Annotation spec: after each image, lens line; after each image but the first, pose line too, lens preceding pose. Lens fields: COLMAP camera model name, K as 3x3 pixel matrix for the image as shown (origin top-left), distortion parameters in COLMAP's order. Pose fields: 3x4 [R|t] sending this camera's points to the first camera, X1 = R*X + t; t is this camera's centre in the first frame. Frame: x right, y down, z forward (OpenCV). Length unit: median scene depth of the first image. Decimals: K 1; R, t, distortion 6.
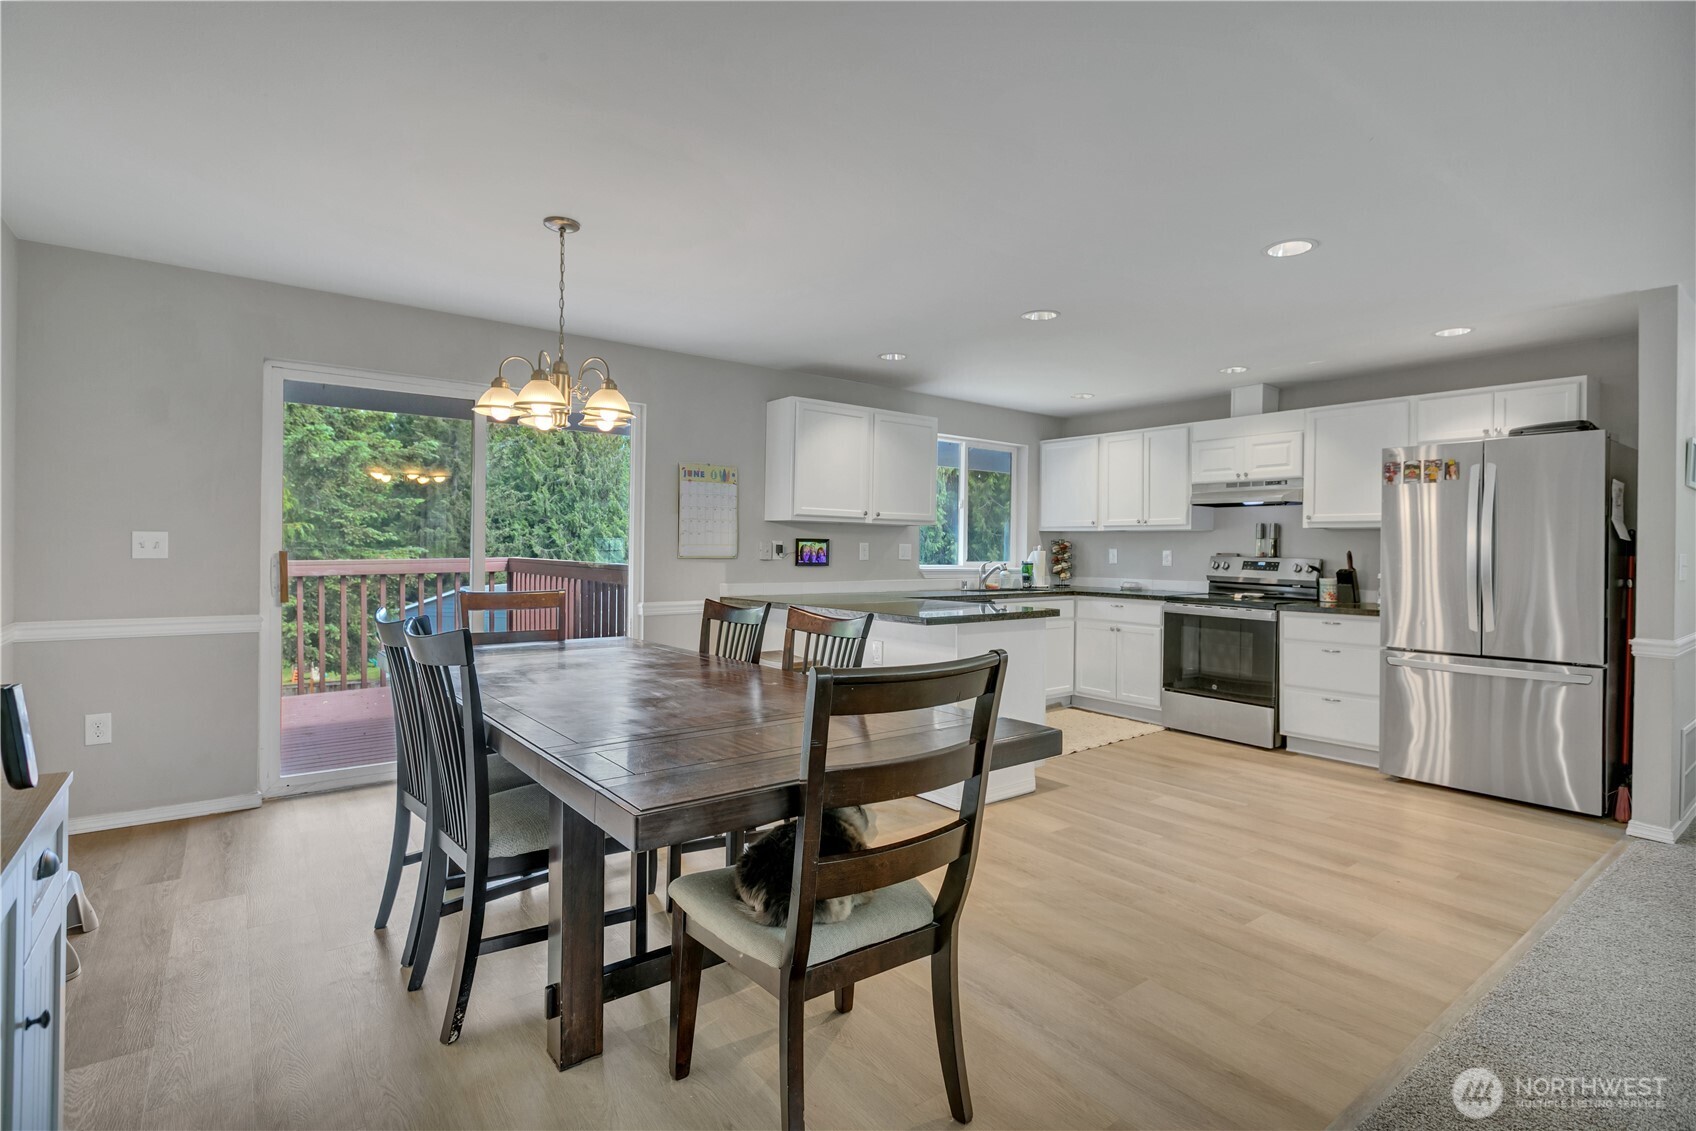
lens RADIAL K [[816.6, 0, 854.2], [0, 816.6, 547.7], [0, 0, 1]] dist [-0.003357, -0.001478]
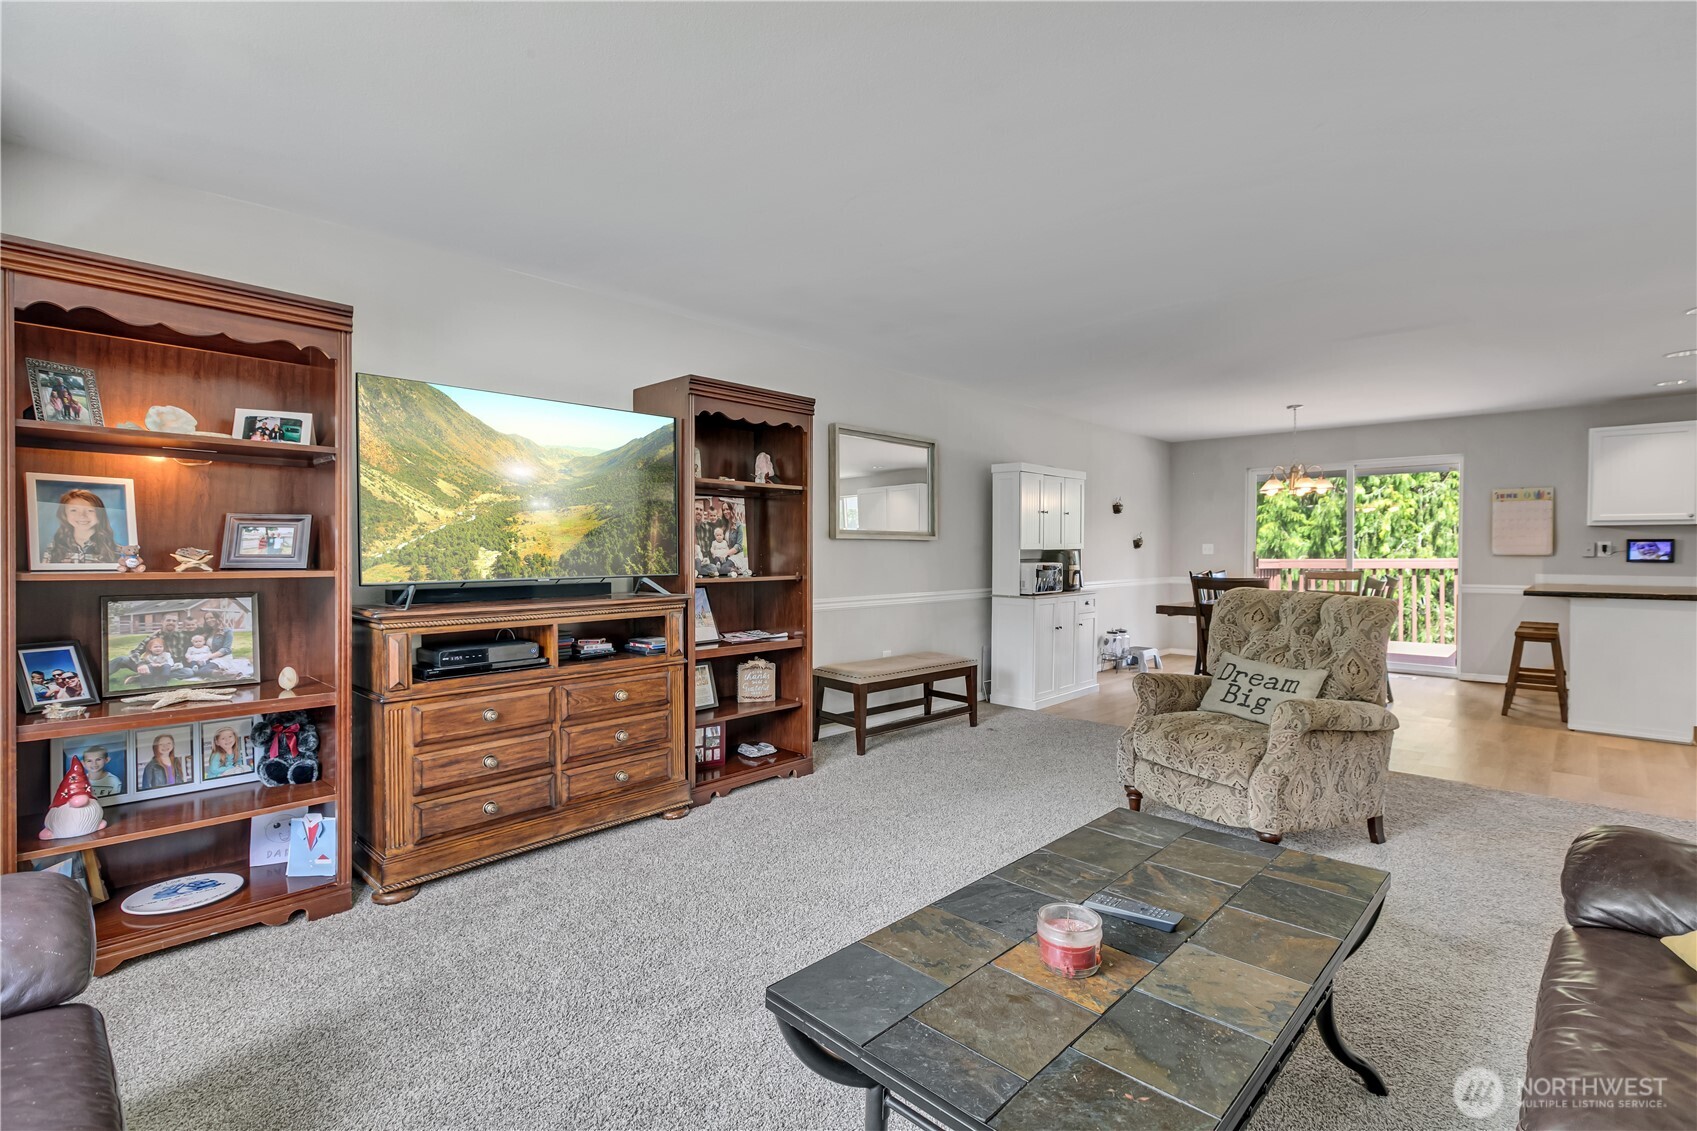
lens RADIAL K [[775.2, 0, 846.5], [0, 775.2, 572.9], [0, 0, 1]] dist [0.002684, -0.002012]
pose [[0.154847, 0.017522, -0.987783, 0.897202], [0.001413, 0.999838, 0.017958, 0.016296], [0.987937, -0.004177, 0.154798, -0.323478]]
